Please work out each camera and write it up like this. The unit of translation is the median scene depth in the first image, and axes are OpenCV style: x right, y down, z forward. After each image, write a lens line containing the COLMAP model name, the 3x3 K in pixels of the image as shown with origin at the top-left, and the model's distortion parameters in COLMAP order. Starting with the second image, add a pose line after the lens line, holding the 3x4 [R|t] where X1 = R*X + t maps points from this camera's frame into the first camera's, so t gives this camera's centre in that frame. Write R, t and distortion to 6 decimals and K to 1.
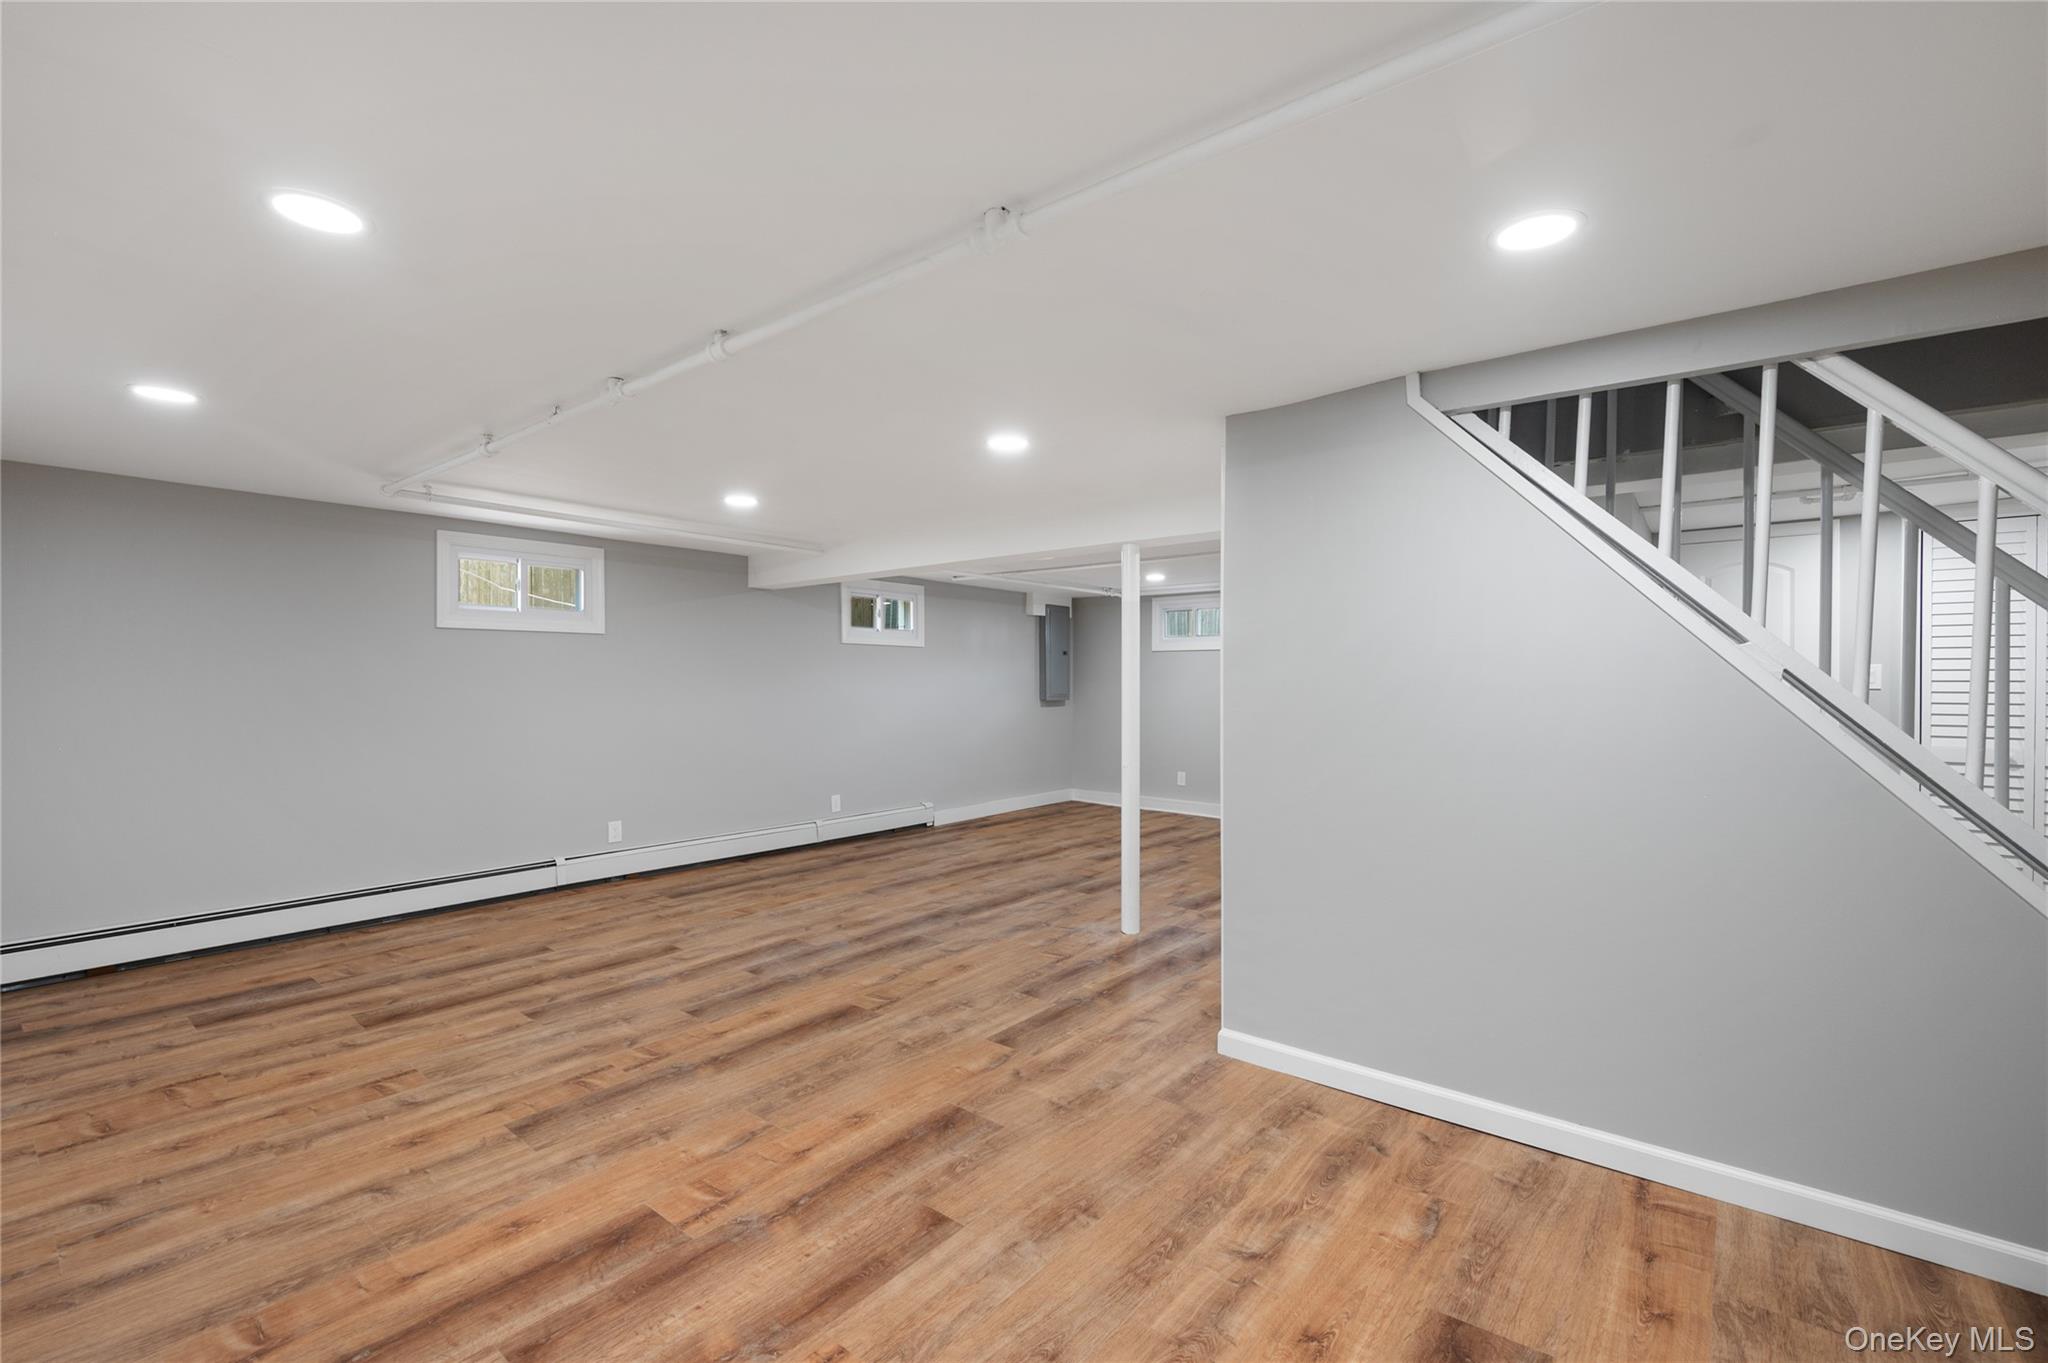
lens RADIAL K [[888.2, 0, 1037.1], [0, 888.2, 691.4], [0, 0, 1]] dist [-0.001041, 0.000432]
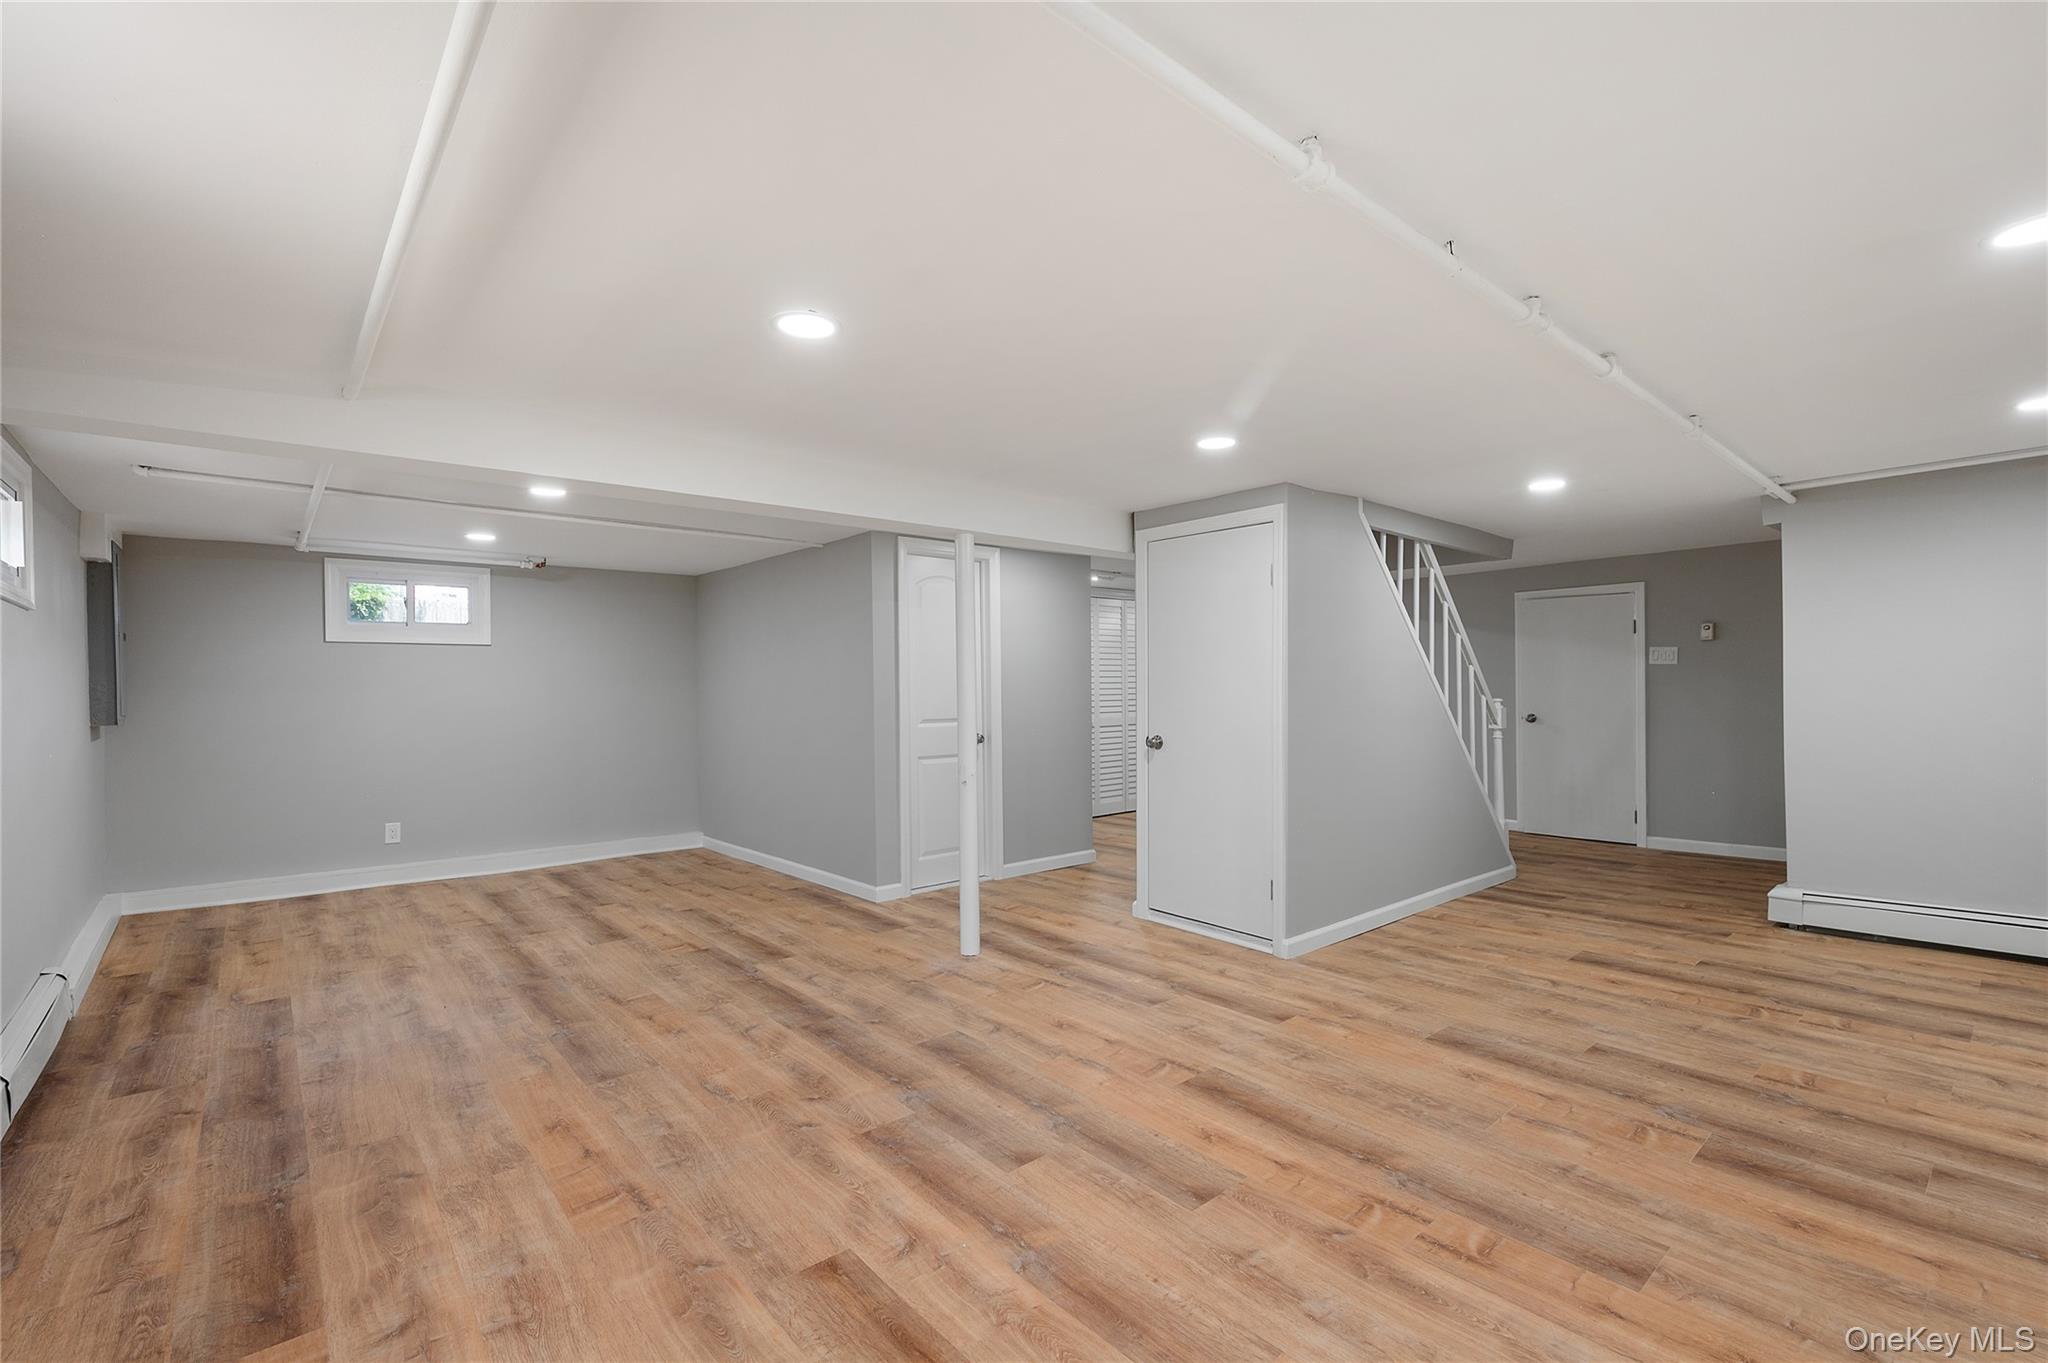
lens RADIAL K [[888.2, 0, 1037.1], [0, 888.2, 691.4], [0, 0, 1]] dist [-0.001041, 0.000432]
pose [[0.176760, -0.007173, 0.984228, -1.121178], [0.019905, 0.999795, 0.003712, -0.004710], [-0.984053, 0.018935, 0.176866, 1.085177]]
